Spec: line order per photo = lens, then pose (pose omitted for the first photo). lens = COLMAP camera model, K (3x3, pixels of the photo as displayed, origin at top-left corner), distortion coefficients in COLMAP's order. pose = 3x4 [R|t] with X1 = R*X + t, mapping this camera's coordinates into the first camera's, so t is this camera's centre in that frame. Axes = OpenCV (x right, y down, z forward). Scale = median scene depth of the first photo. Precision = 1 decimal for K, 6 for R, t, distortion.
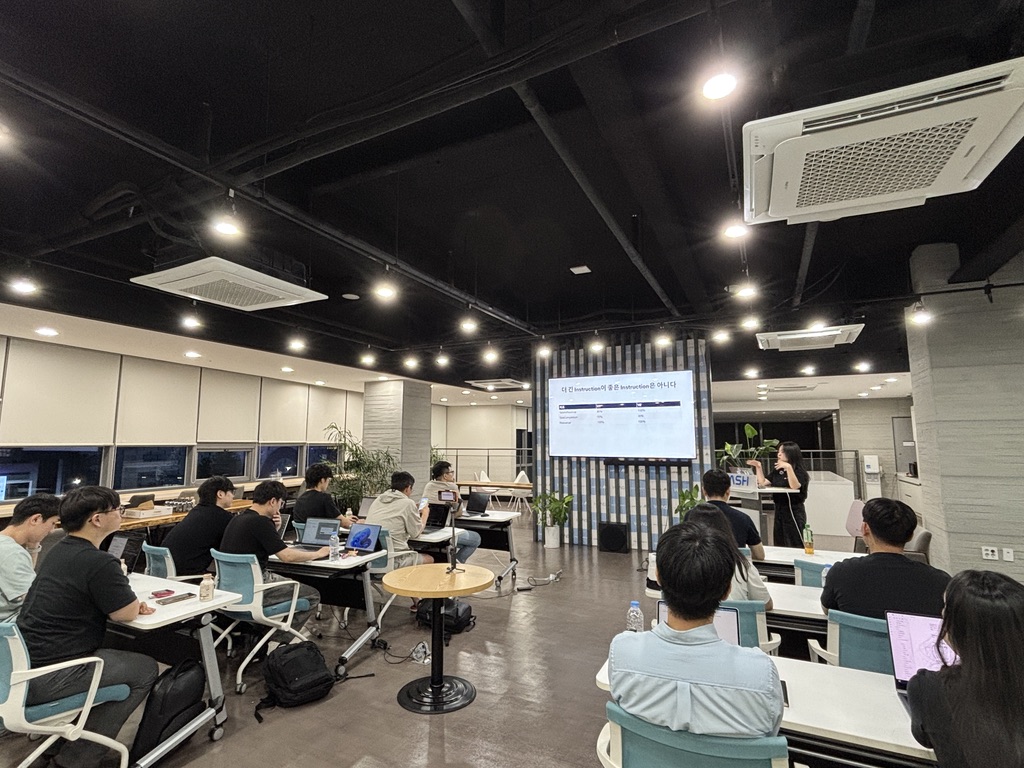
lens RADIAL K [[502.9, 0, 506.6], [0, 502.9, 381.4], [0, 0, 1]] dist [0.002515, -0.000020]
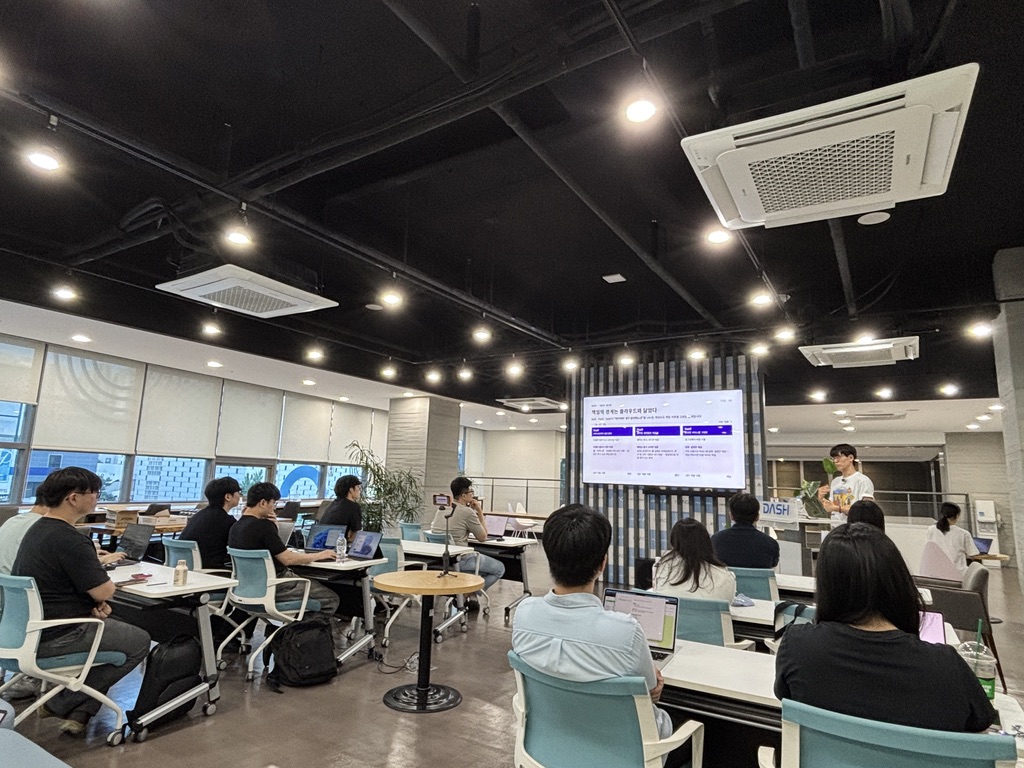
lens RADIAL K [[586.8, 0, 512.0], [0, 586.8, 384.0], [0, 0, 1]] dist [-0.002718, -0.001807]
pose [[0.994816, 0.016447, -0.100351, 0.071882], [-0.020952, 0.998811, -0.044011, 0.023764], [0.099508, 0.045885, 0.993978, -0.081902]]
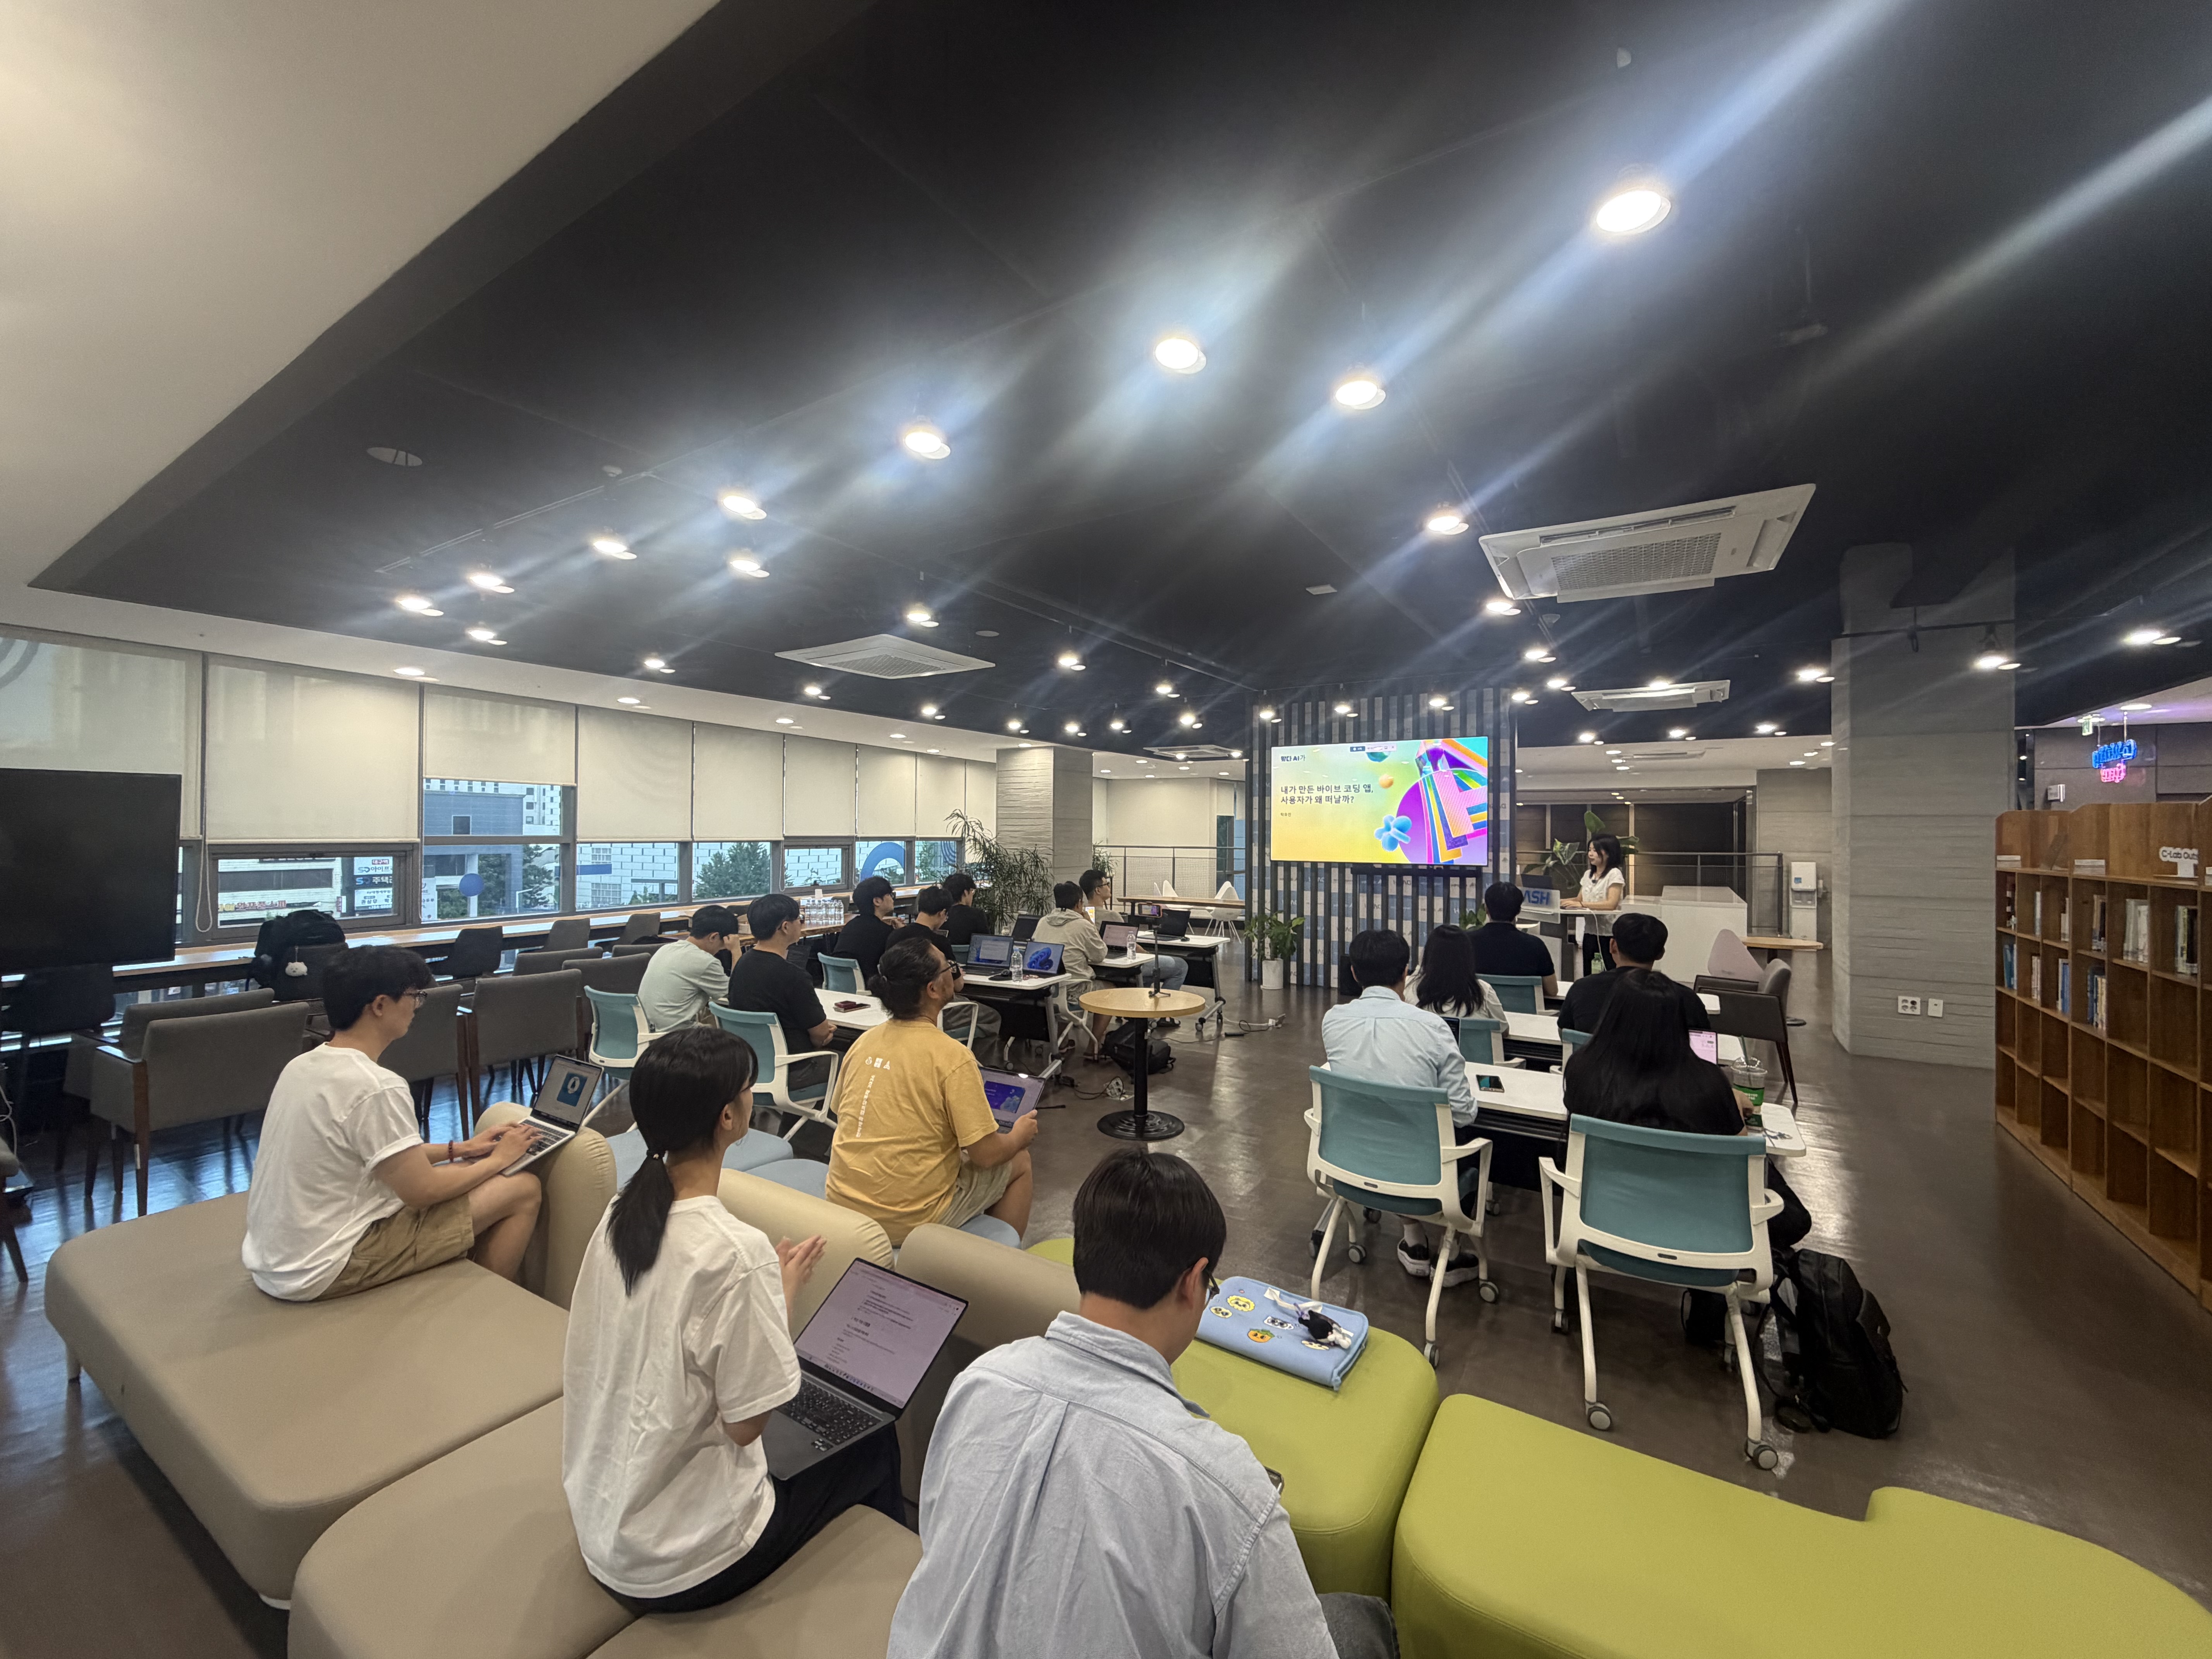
lens RADIAL K [[882.2, 0, 1099.1], [0, 882.2, 829.7], [0, 0, 1]] dist [-0.000509, 0.000000]
pose [[0.994347, 0.006135, -0.106001, -0.024240], [0.006601, 0.992827, 0.119378, -0.045853], [0.105973, -0.119403, 0.987174, -0.250484]]
